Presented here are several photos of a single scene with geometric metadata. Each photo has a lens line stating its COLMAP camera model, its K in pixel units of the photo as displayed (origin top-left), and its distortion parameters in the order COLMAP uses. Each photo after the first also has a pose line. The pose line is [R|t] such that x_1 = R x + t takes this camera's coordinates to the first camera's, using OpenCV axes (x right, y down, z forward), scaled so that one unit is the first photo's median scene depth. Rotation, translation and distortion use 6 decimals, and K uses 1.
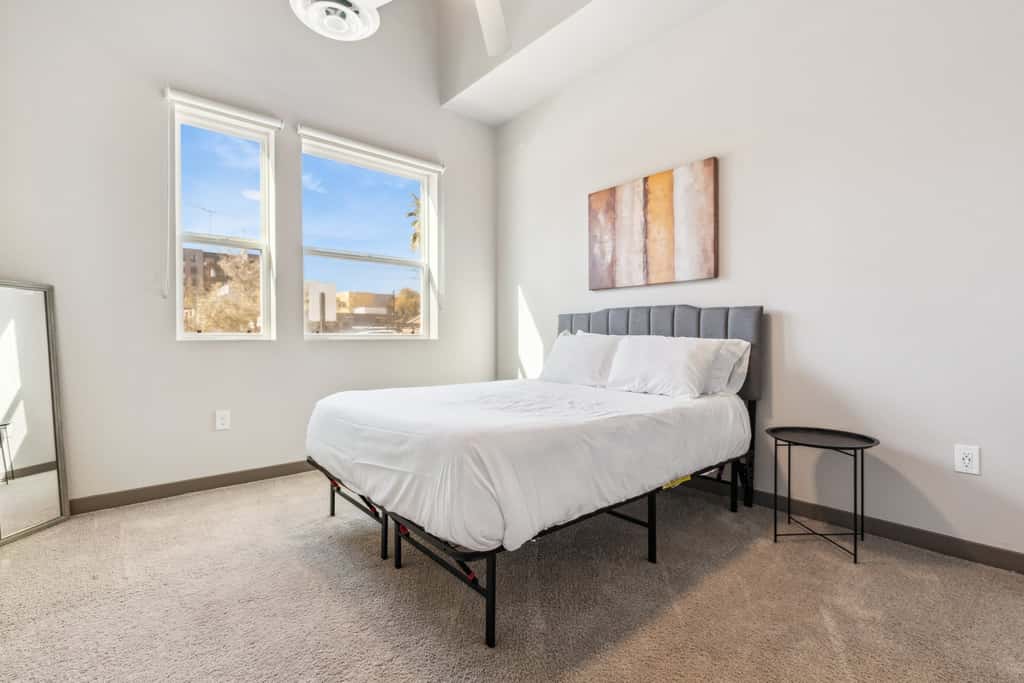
lens RADIAL K [[464.8, 0, 510.8], [0, 464.8, 338.7], [0, 0, 1]] dist [-0.001800, -0.000015]
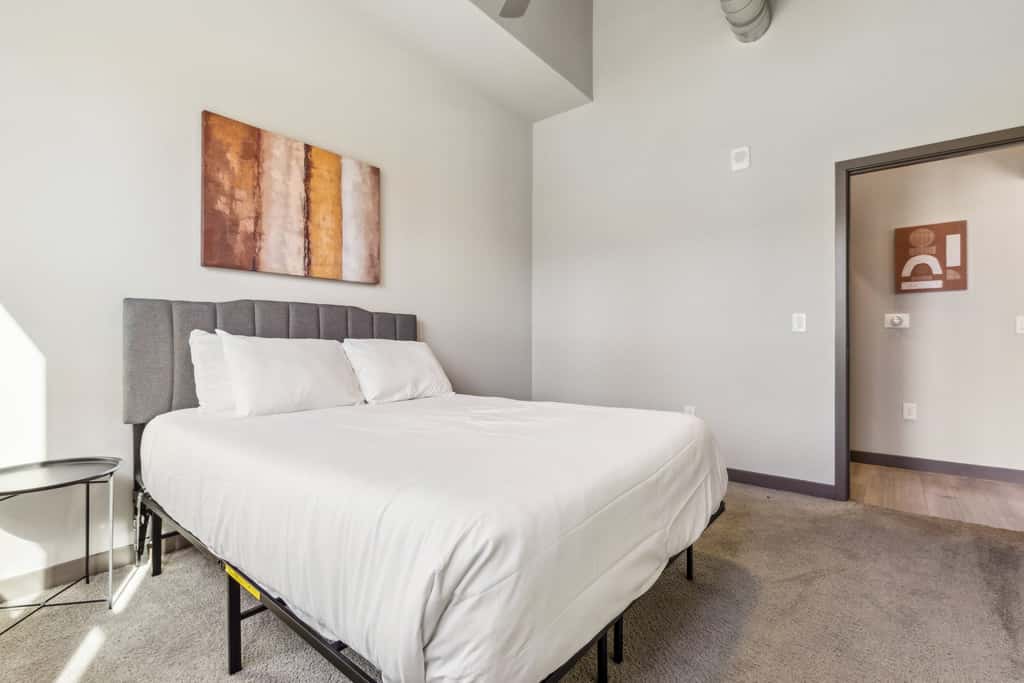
lens RADIAL K [[464.8, 0, 510.8], [0, 464.8, 338.7], [0, 0, 1]] dist [-0.001800, -0.000015]
pose [[-0.180159, 0.004480, 0.983627, -0.571663], [0.007693, 0.999965, -0.003145, -0.002430], [-0.983607, 0.007001, -0.180187, 0.798318]]
